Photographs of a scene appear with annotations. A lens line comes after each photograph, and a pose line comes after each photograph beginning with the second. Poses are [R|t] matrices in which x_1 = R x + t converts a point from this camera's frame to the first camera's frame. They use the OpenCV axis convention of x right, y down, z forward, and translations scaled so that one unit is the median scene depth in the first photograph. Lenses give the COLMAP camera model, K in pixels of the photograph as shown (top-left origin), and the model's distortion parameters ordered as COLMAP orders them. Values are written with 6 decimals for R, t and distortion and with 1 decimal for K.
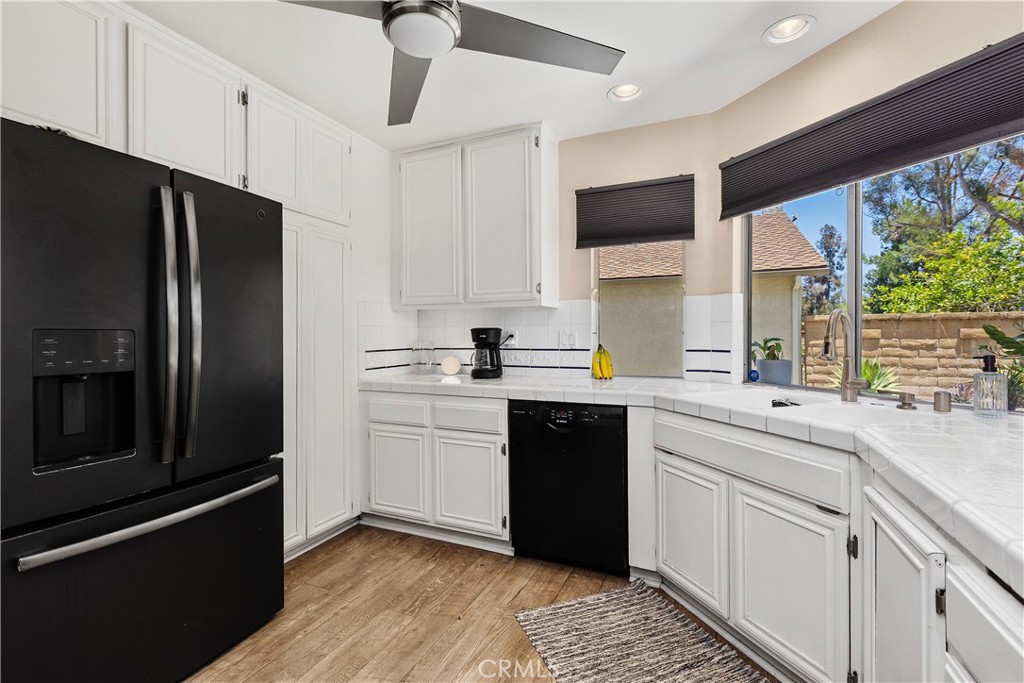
lens RADIAL K [[465.3, 0, 506.6], [0, 465.3, 339.0], [0, 0, 1]] dist [0.002426, 0.000876]
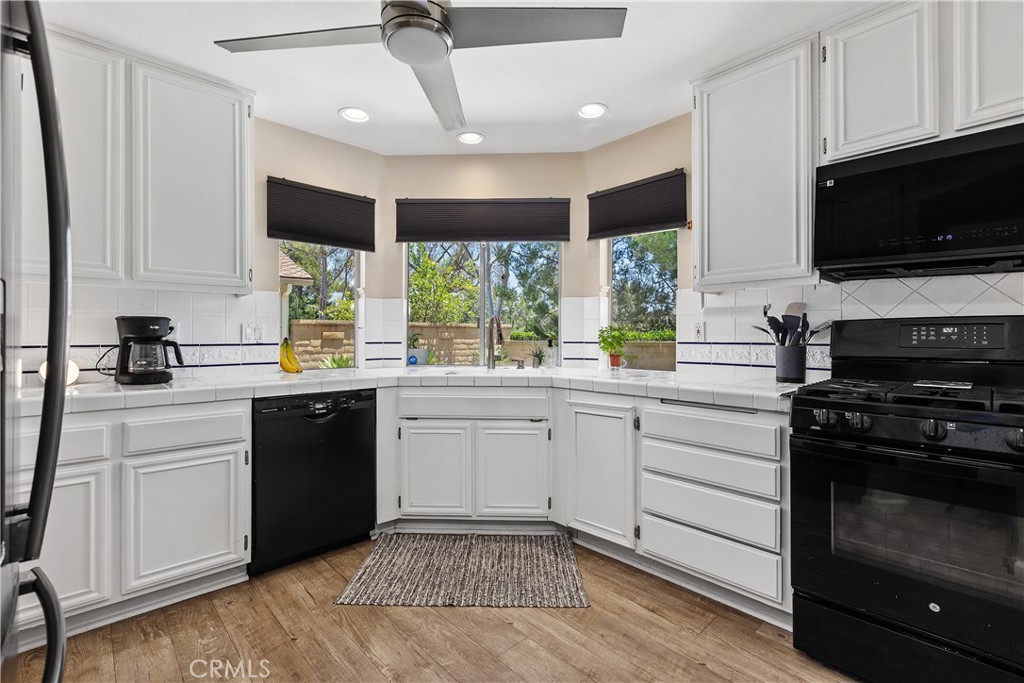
lens RADIAL K [[465.3, 0, 503.3], [0, 465.3, 338.8], [0, 0, 1]] dist [0.002426, 0.000876]
pose [[0.379489, 0.002283, 0.925193, -0.613746], [0.008542, 0.999946, -0.005971, 0.025075], [-0.925157, 0.010169, 0.379449, 0.223717]]
